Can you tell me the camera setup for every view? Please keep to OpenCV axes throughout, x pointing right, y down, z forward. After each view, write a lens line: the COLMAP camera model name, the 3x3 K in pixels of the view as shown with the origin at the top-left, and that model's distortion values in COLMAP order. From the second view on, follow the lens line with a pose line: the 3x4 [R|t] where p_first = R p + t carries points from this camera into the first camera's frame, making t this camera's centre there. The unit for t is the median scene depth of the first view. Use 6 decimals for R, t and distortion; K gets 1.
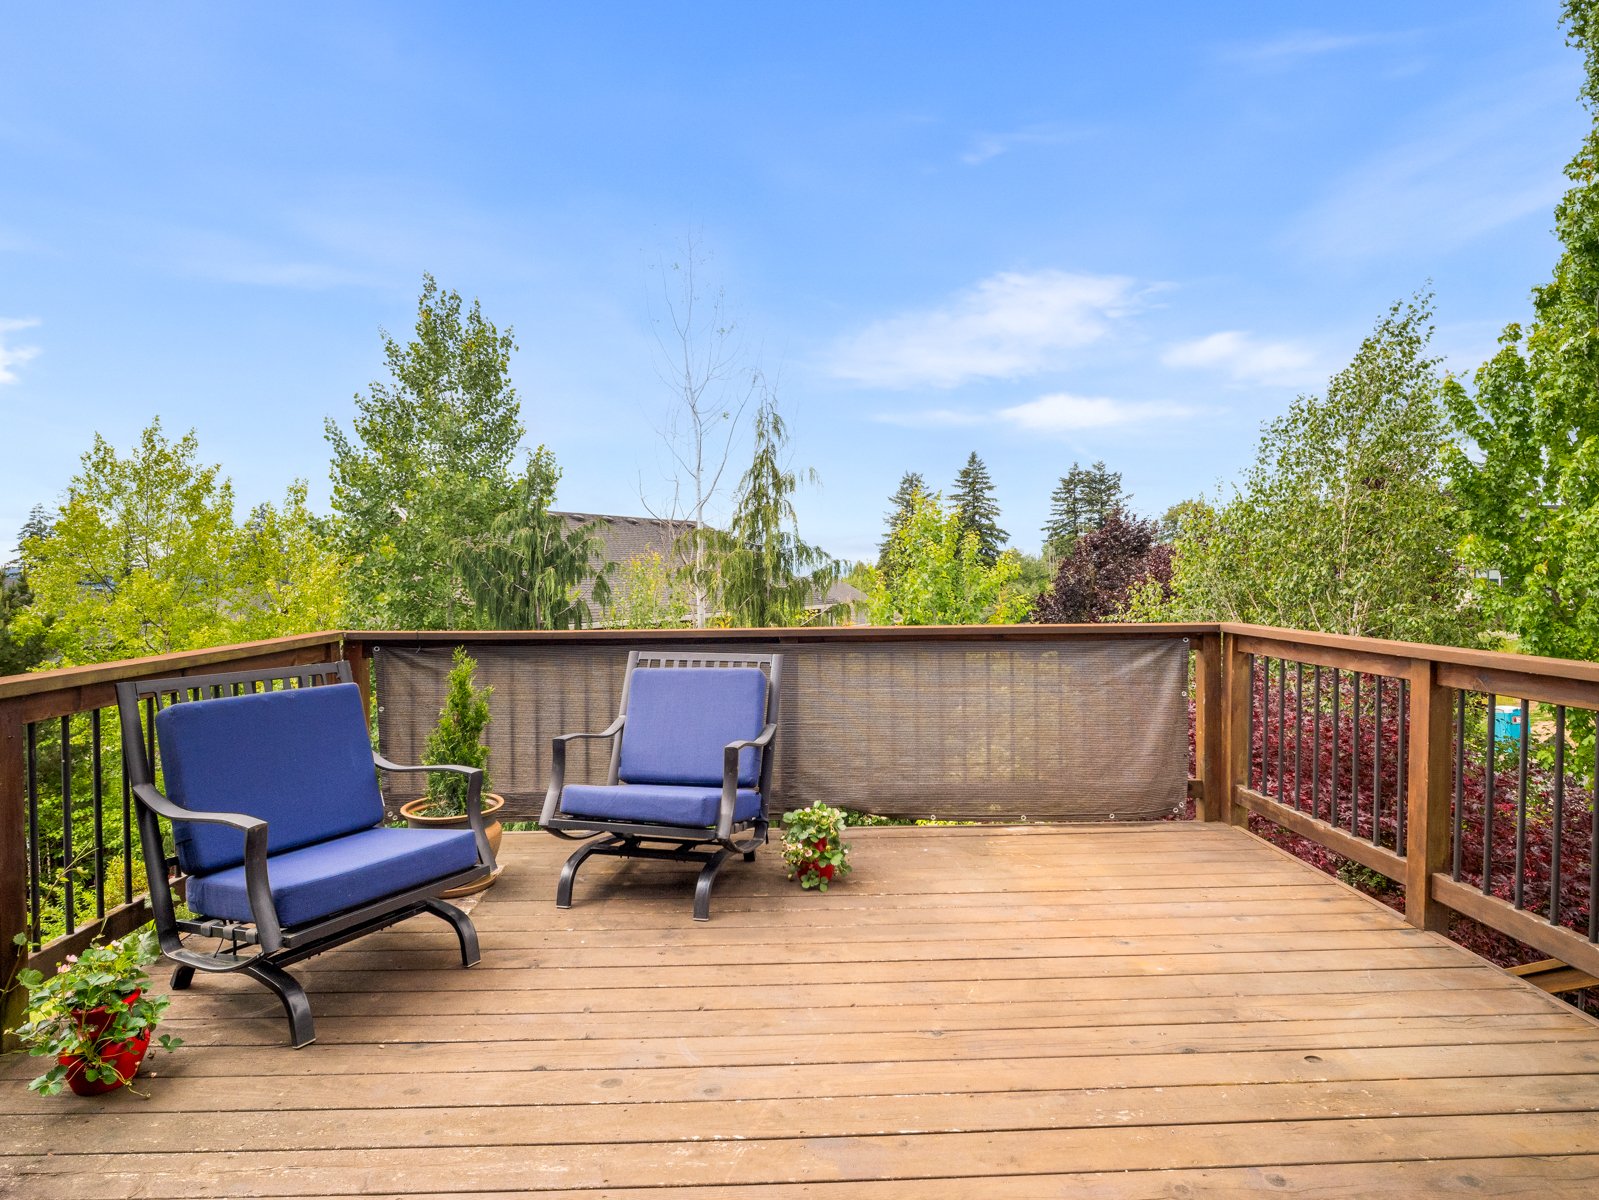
lens RADIAL K [[837.2, 0, 806.0], [0, 837.2, 598.3], [0, 0, 1]] dist [0.004306, -0.000169]
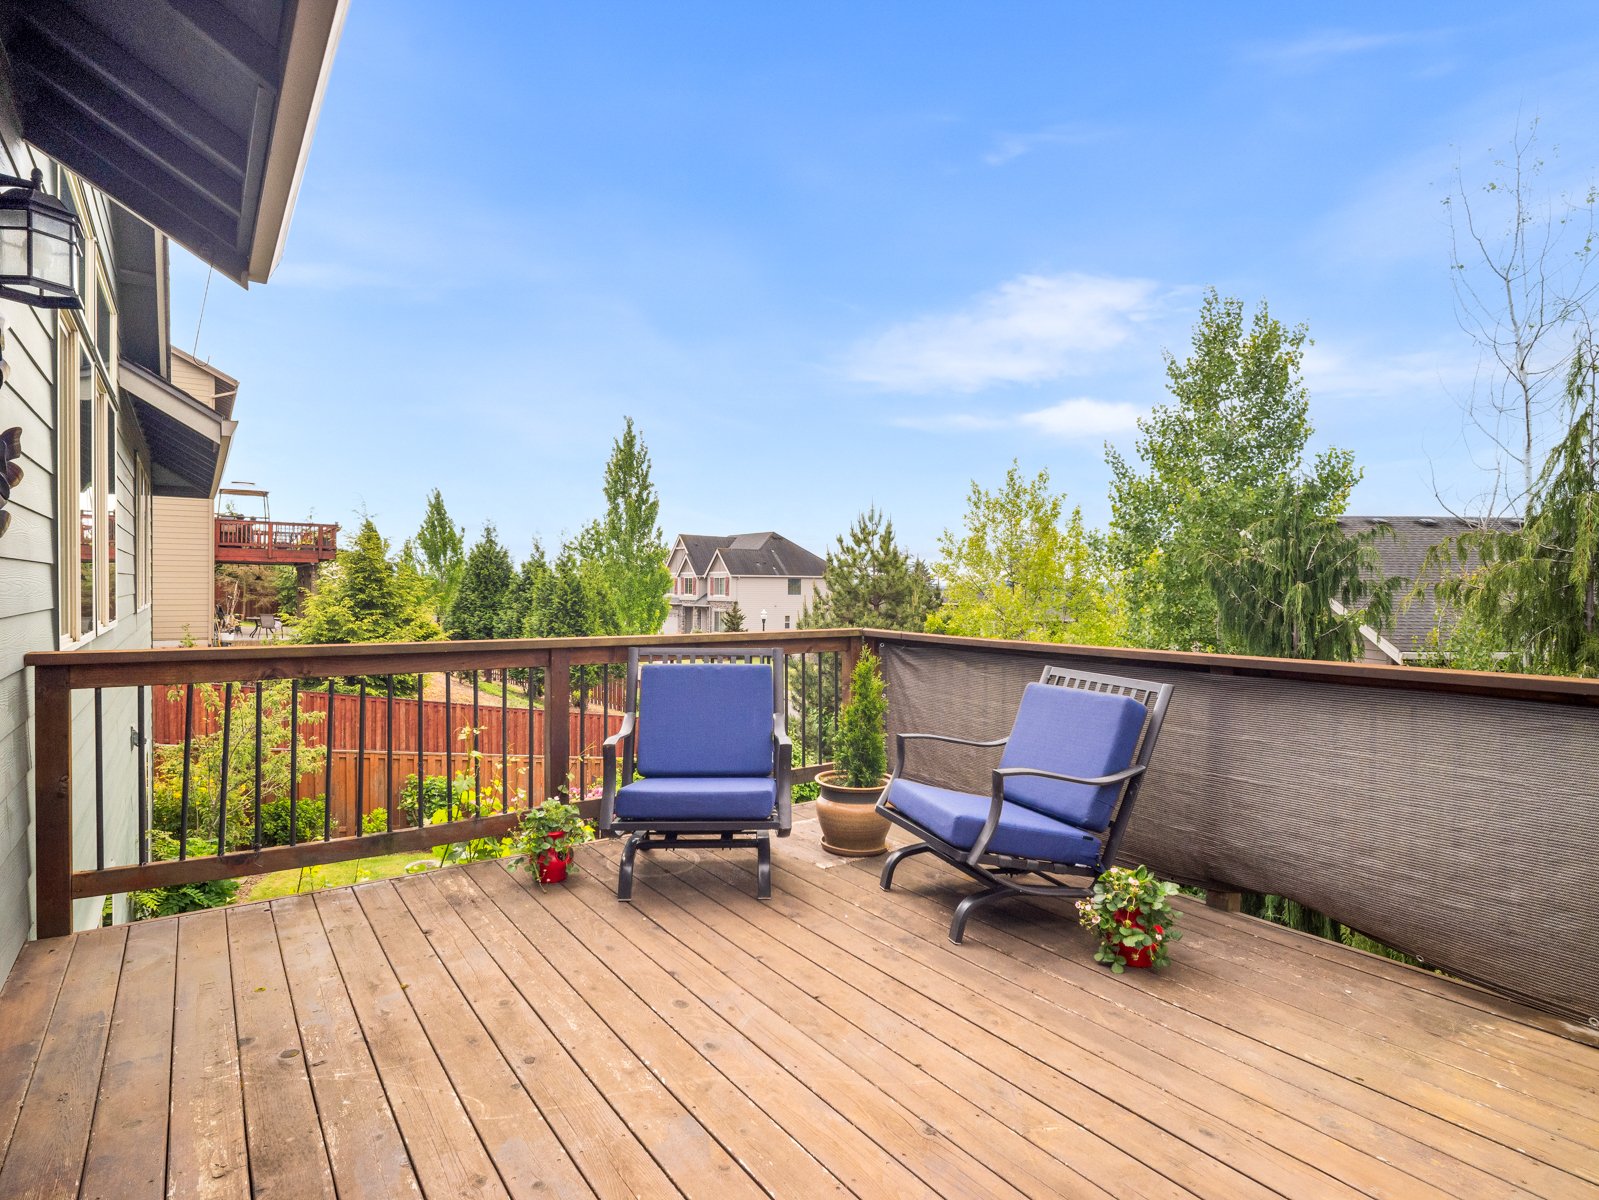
lens RADIAL K [[837.2, 0, 808.6], [0, 837.2, 591.6], [0, 0, 1]] dist [0.004306, -0.000169]
pose [[0.574361, 0.017691, -0.818411, 0.114801], [-0.038951, 0.999225, -0.005736, -0.001488], [0.817675, 0.035172, 0.574605, 0.060208]]
